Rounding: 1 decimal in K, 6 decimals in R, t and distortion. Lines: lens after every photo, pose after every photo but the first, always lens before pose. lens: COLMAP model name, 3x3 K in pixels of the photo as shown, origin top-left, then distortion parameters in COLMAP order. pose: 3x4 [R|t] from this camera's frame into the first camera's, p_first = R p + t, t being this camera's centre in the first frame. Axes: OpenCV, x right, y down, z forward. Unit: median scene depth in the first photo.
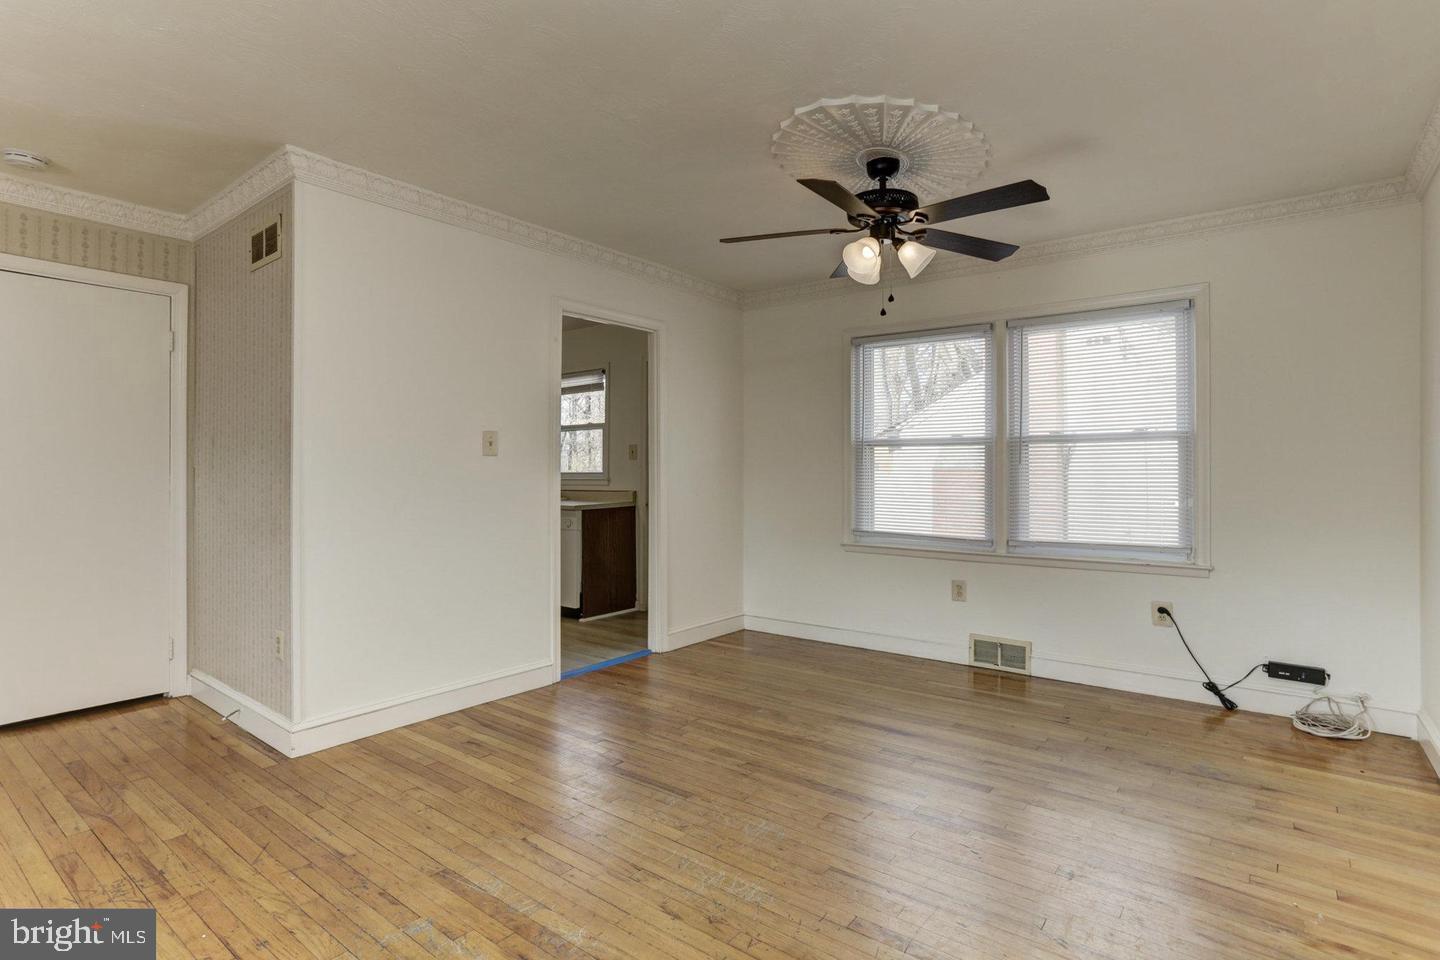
lens RADIAL K [[694.5, 0, 681.3], [0, 694.5, 467.4], [0, 0, 1]] dist [-0.014749, 0.002750]
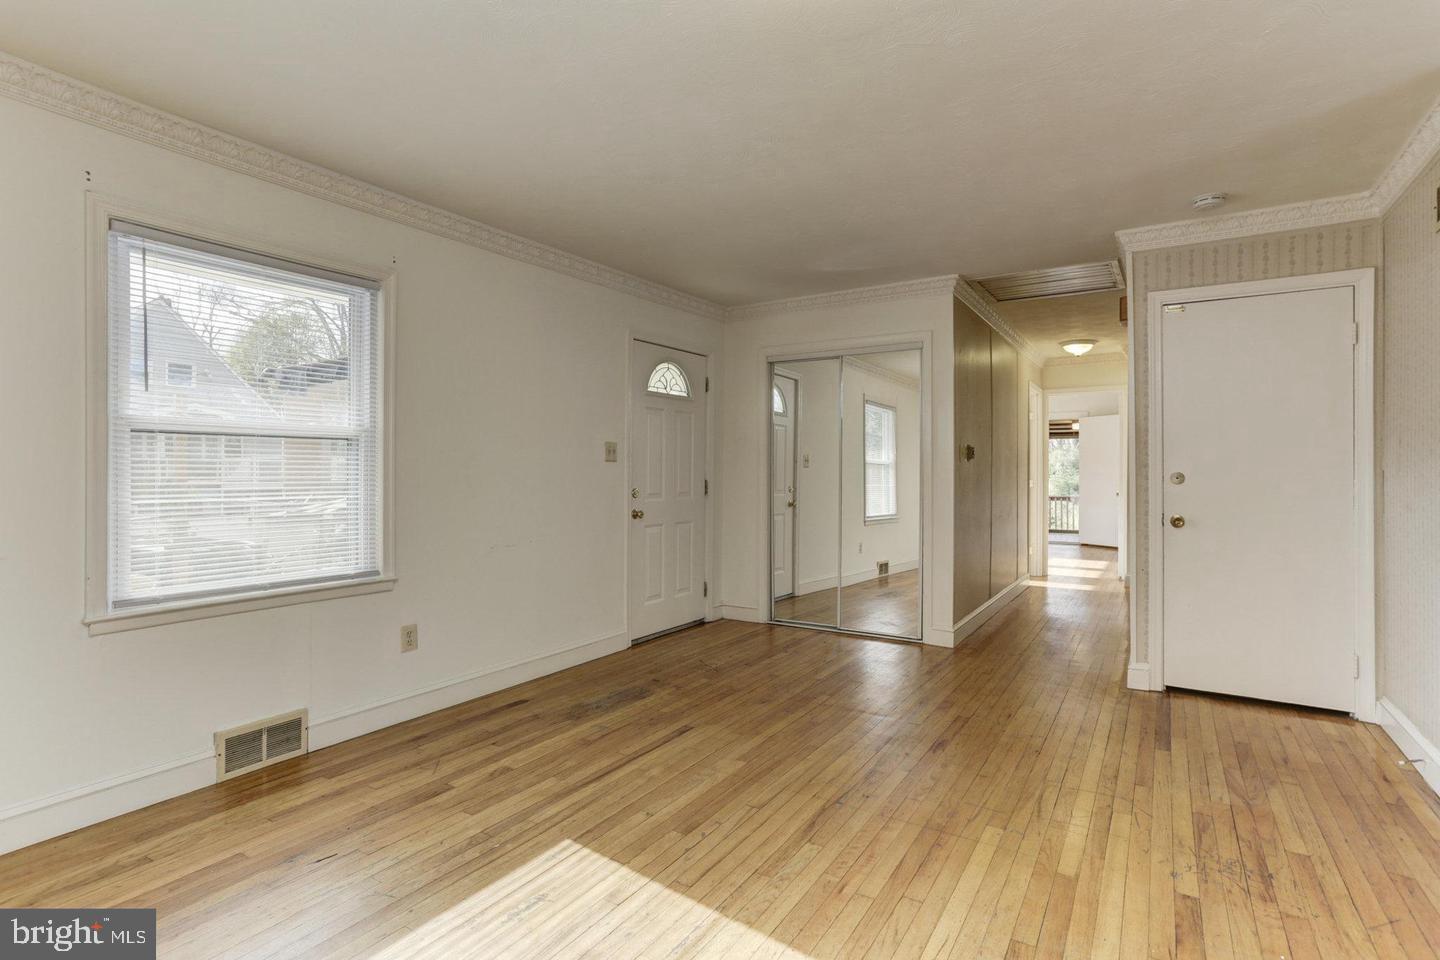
lens RADIAL K [[694.5, 0, 714.4], [0, 694.5, 473.6], [0, 0, 1]] dist [-0.014749, 0.002750]
pose [[0.085701, 0.004940, -0.996309, 0.122184], [0.000441, 0.999987, 0.004996, -0.000538], [0.996321, -0.000867, 0.085698, 0.080621]]
